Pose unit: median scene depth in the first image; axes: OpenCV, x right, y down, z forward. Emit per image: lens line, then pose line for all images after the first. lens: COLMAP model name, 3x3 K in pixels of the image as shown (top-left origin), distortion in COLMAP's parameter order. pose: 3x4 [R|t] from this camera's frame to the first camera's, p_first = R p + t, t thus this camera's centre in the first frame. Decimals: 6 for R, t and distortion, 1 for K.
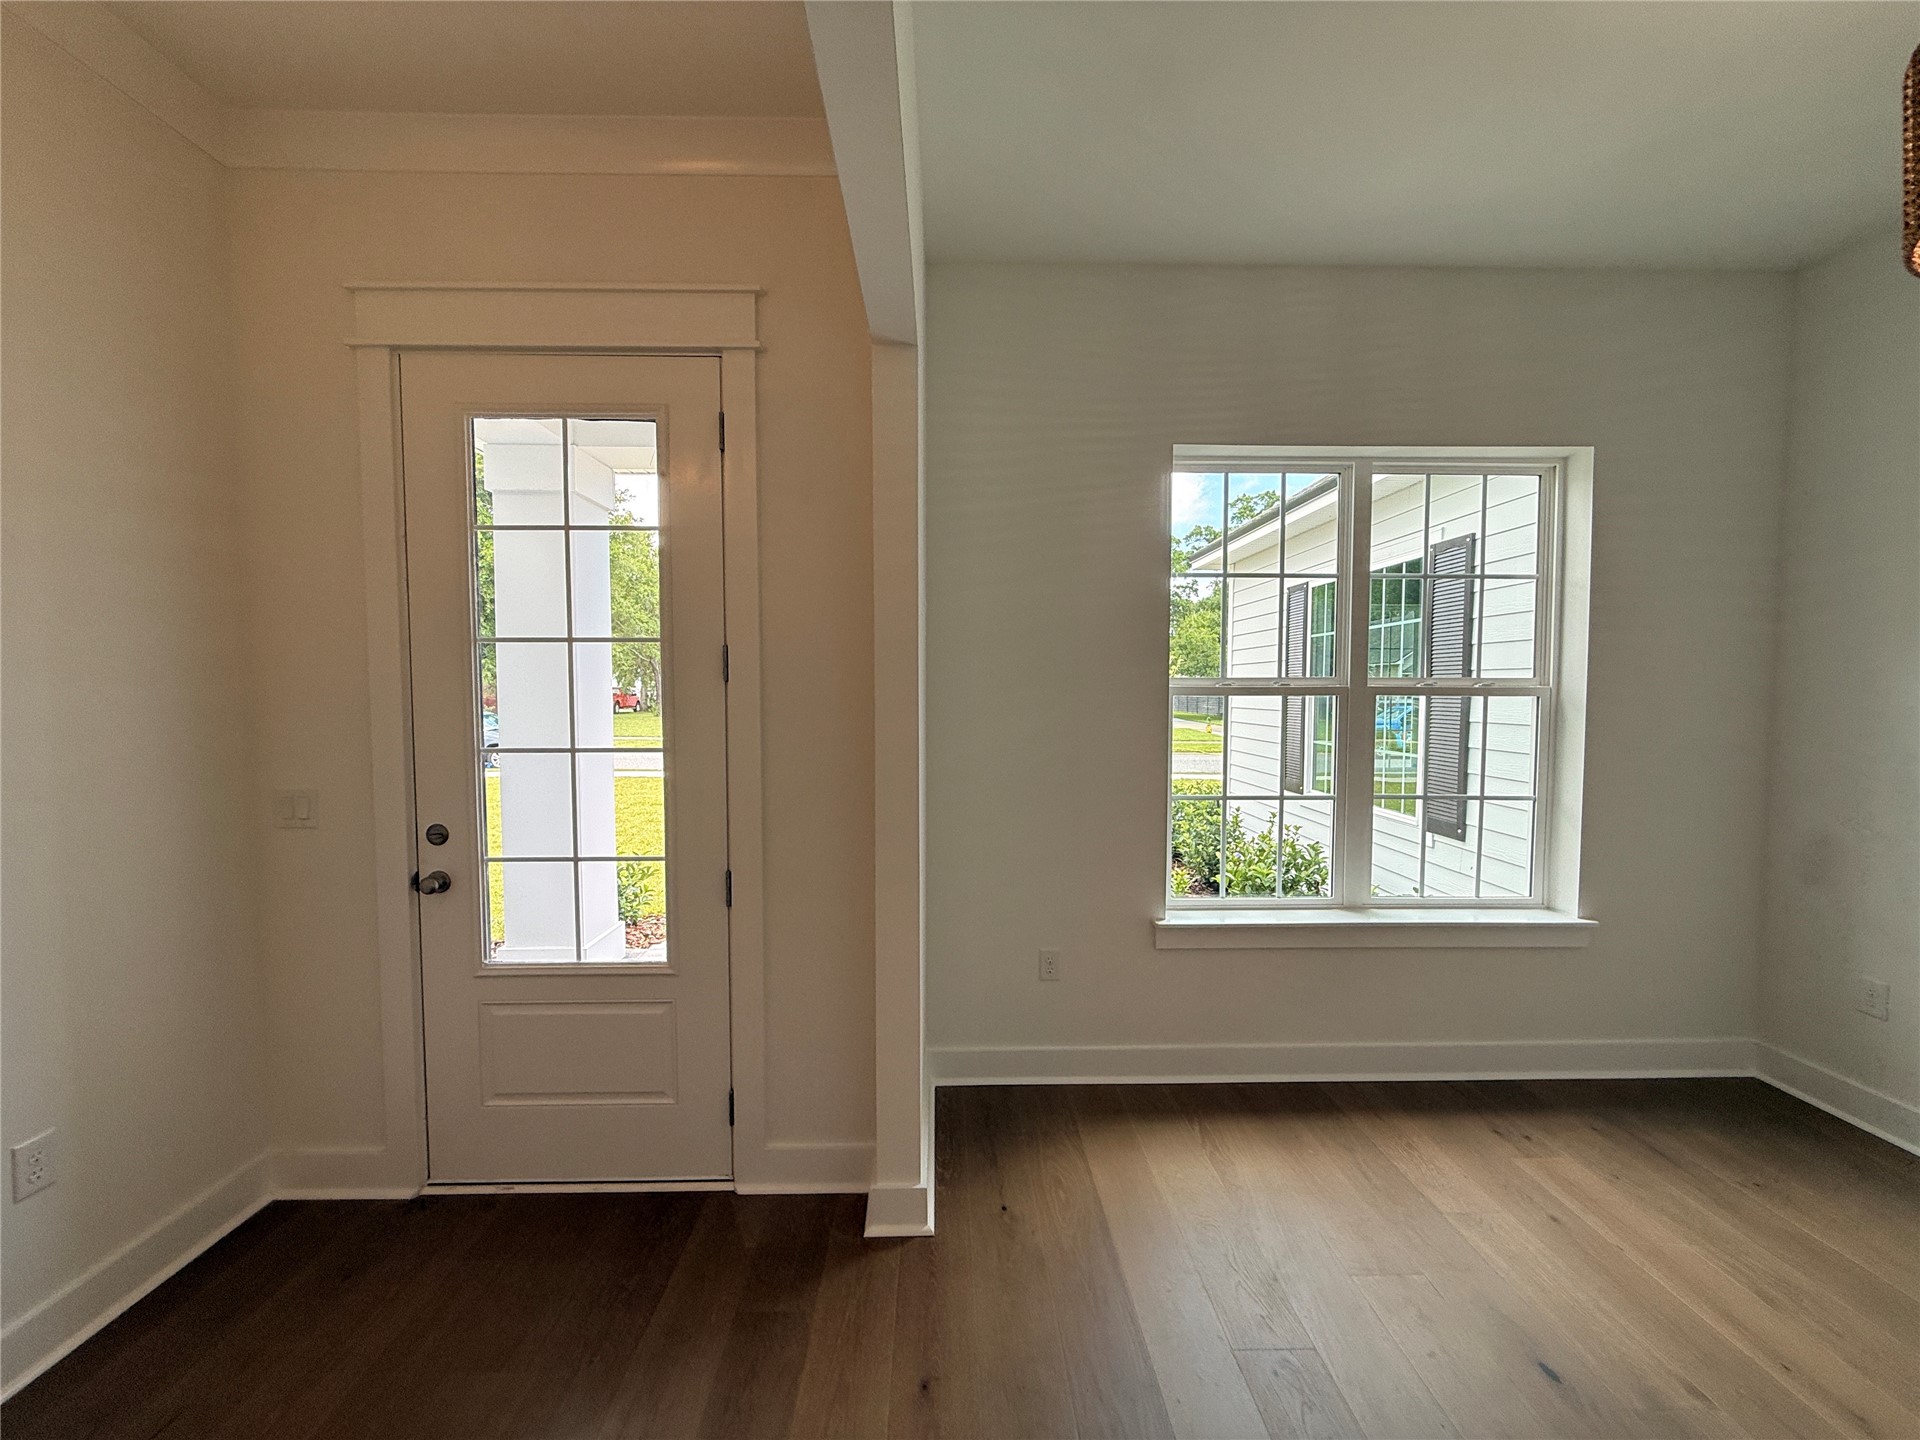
lens RADIAL K [[763.7, 0, 958.8], [0, 763.7, 727.8], [0, 0, 1]] dist [-0.001415, 0.000247]
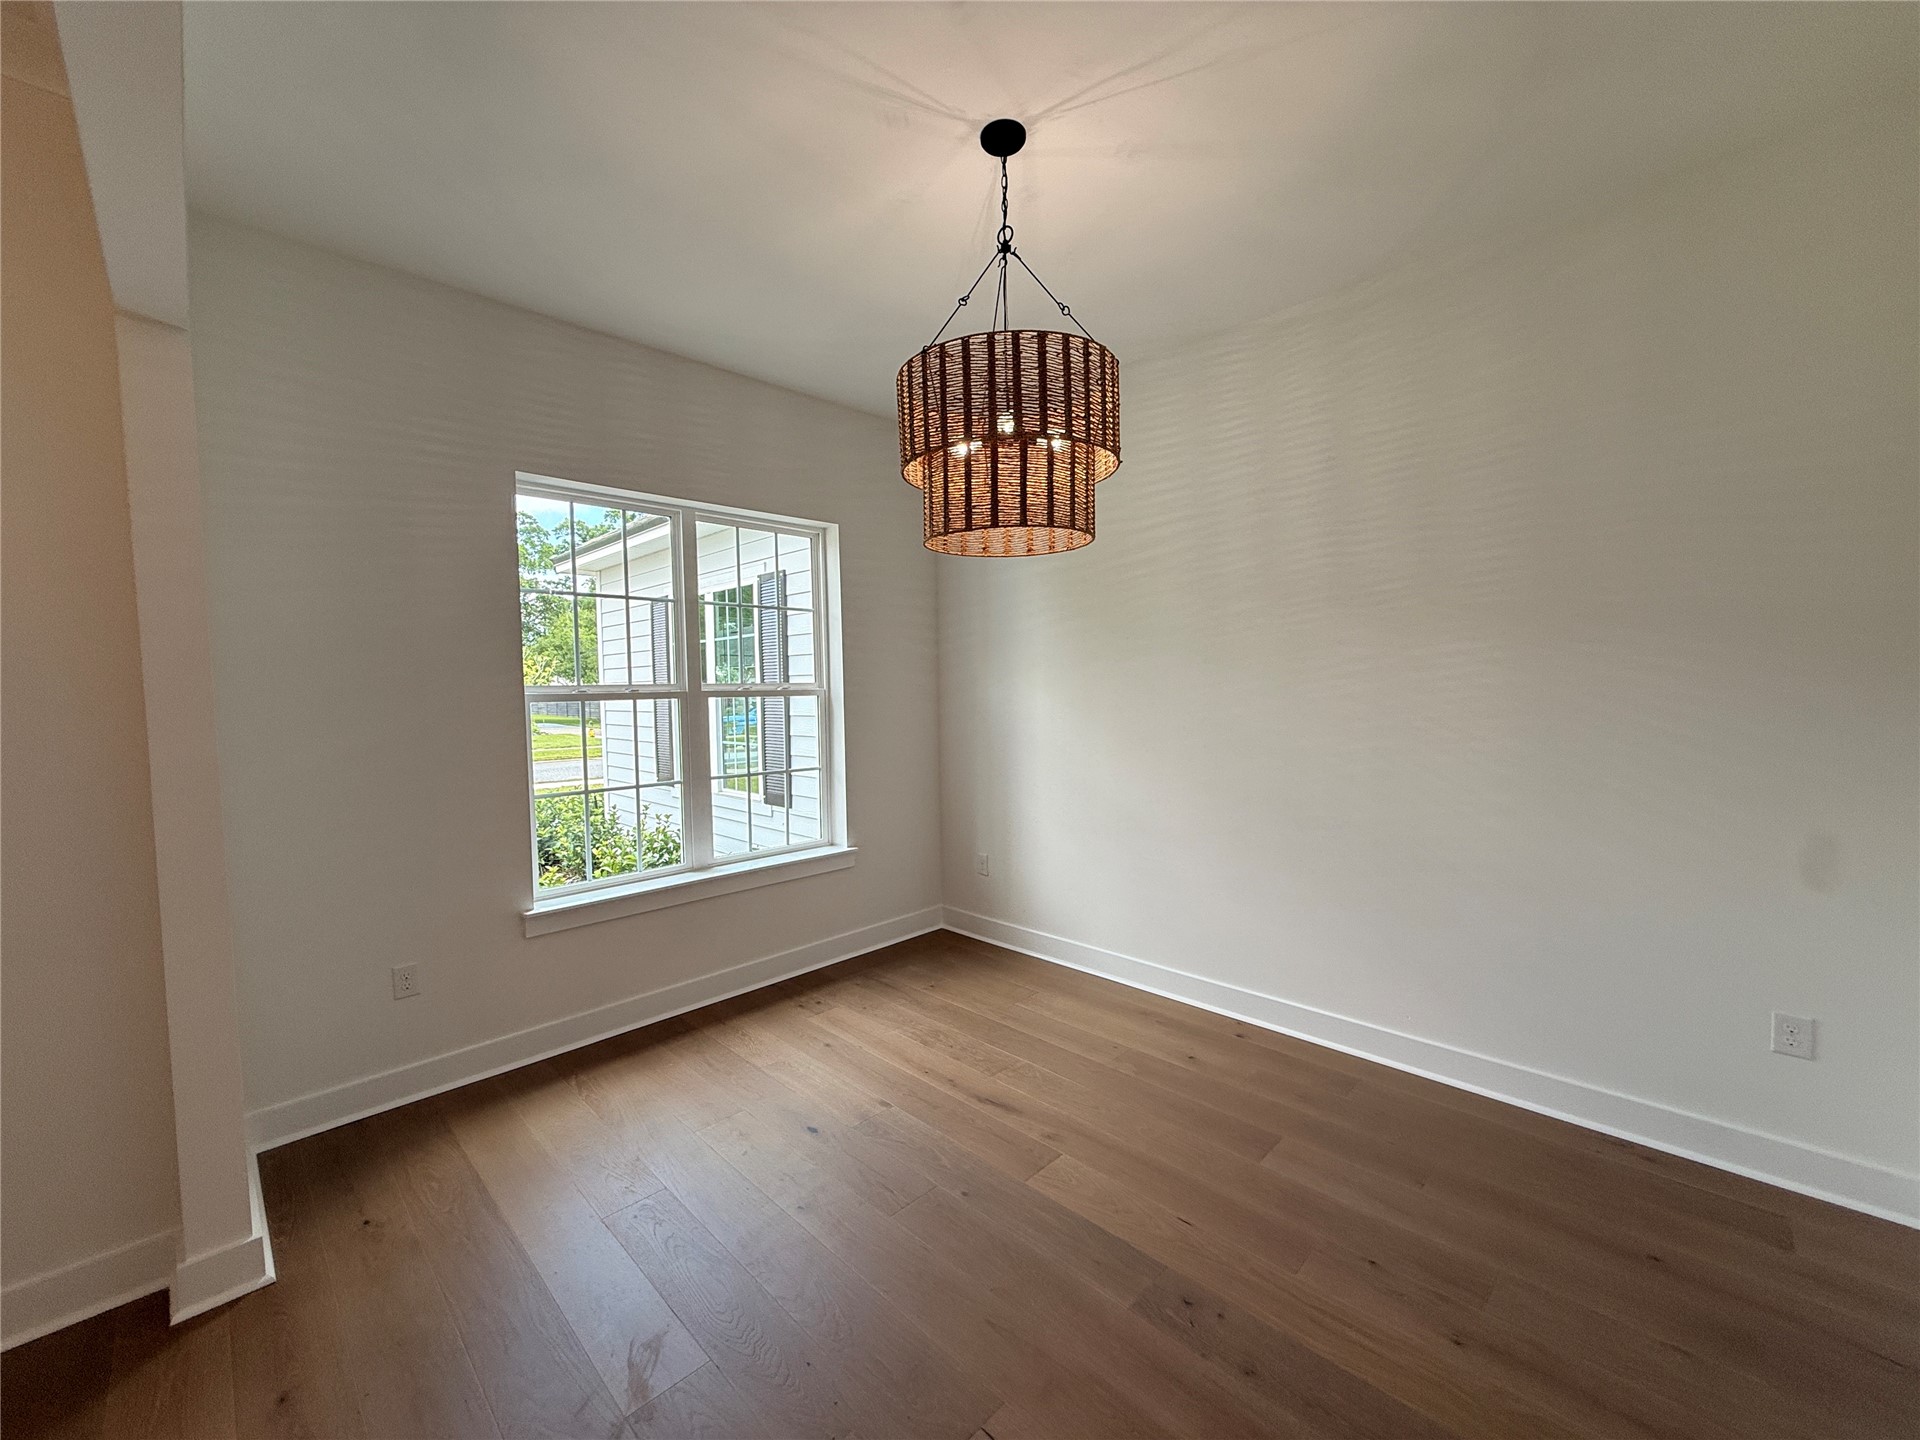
lens RADIAL K [[763.7, 0, 955.1], [0, 763.7, 724.8], [0, 0, 1]] dist [-0.001415, 0.000247]
pose [[0.724611, -0.048738, 0.687432, -0.027337], [0.052958, 0.998485, 0.014970, 0.004703], [-0.687120, 0.025558, 0.726094, -0.200064]]
